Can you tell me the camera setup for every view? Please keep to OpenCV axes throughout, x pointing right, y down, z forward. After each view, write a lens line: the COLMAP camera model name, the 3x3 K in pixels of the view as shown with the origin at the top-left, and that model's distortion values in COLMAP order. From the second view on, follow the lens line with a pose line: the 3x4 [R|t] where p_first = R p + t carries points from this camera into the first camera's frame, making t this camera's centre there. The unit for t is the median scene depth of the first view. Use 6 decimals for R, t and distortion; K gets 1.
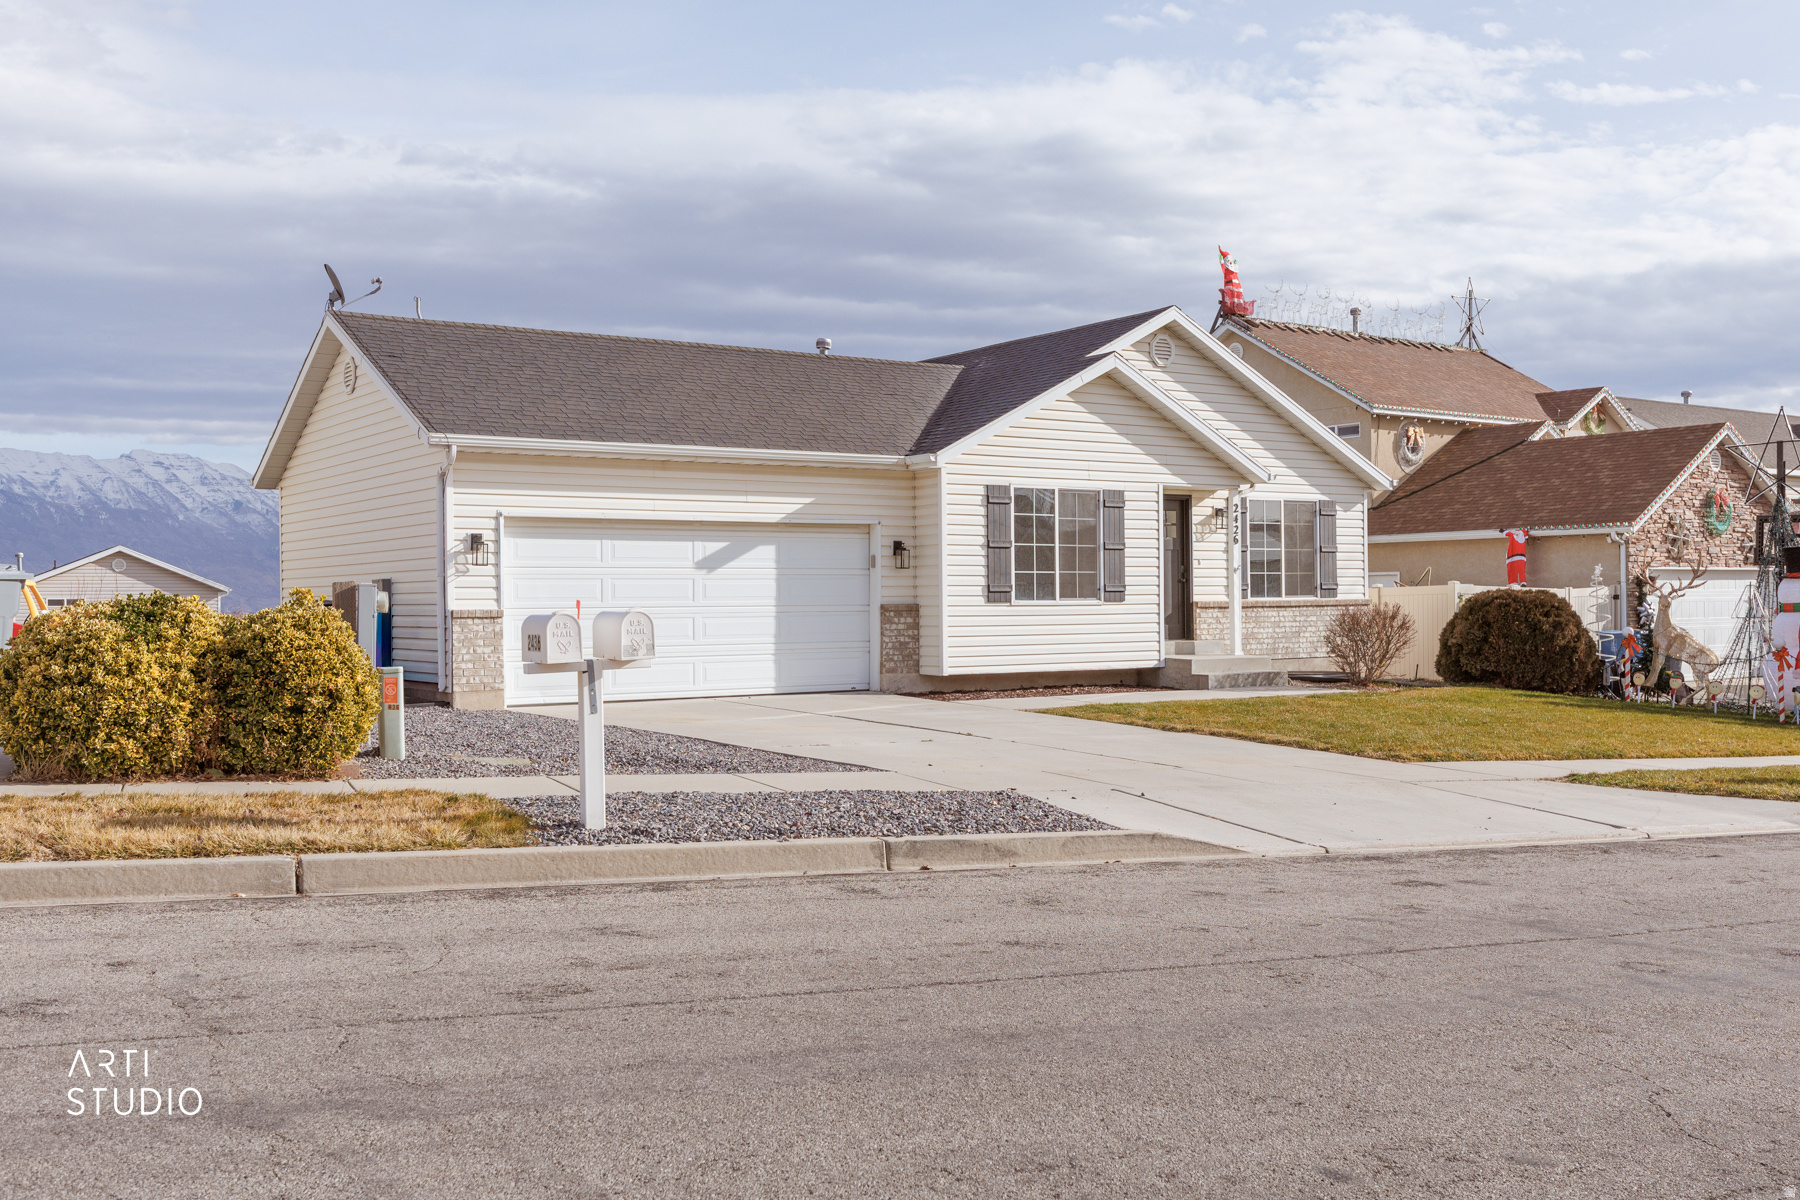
lens RADIAL K [[1756.5, 0, 900.0], [0, 1756.5, 600.0], [0, 0, 1]] dist [0.020827, 0.003533]
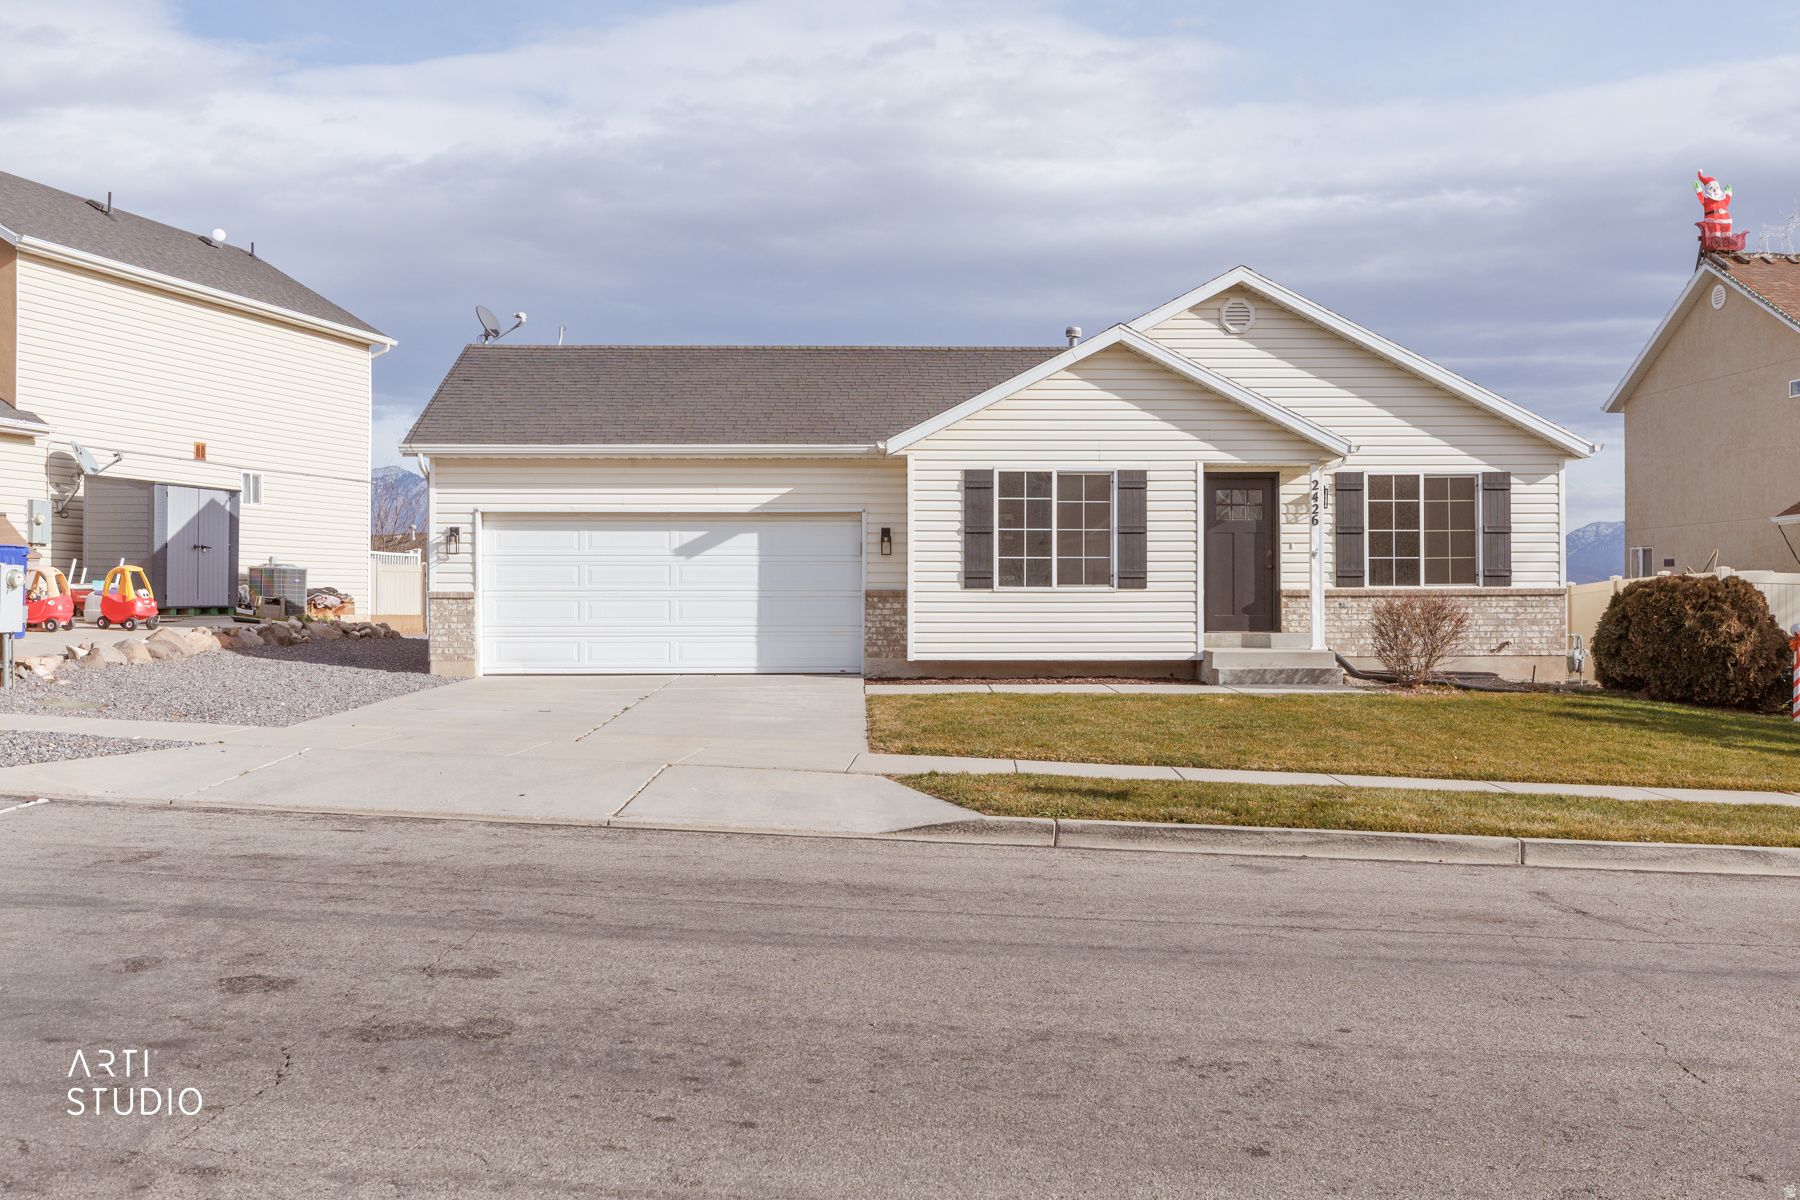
lens RADIAL K [[1756.5, 0, 900.0], [0, 1756.5, 600.0], [0, 0, 1]] dist [0.020827, 0.003533]
pose [[0.833496, 0.004701, -0.552506, 0.568736], [-0.005579, 0.999984, 0.000093, 0.008078], [0.552498, 0.003005, 0.833509, 0.155706]]
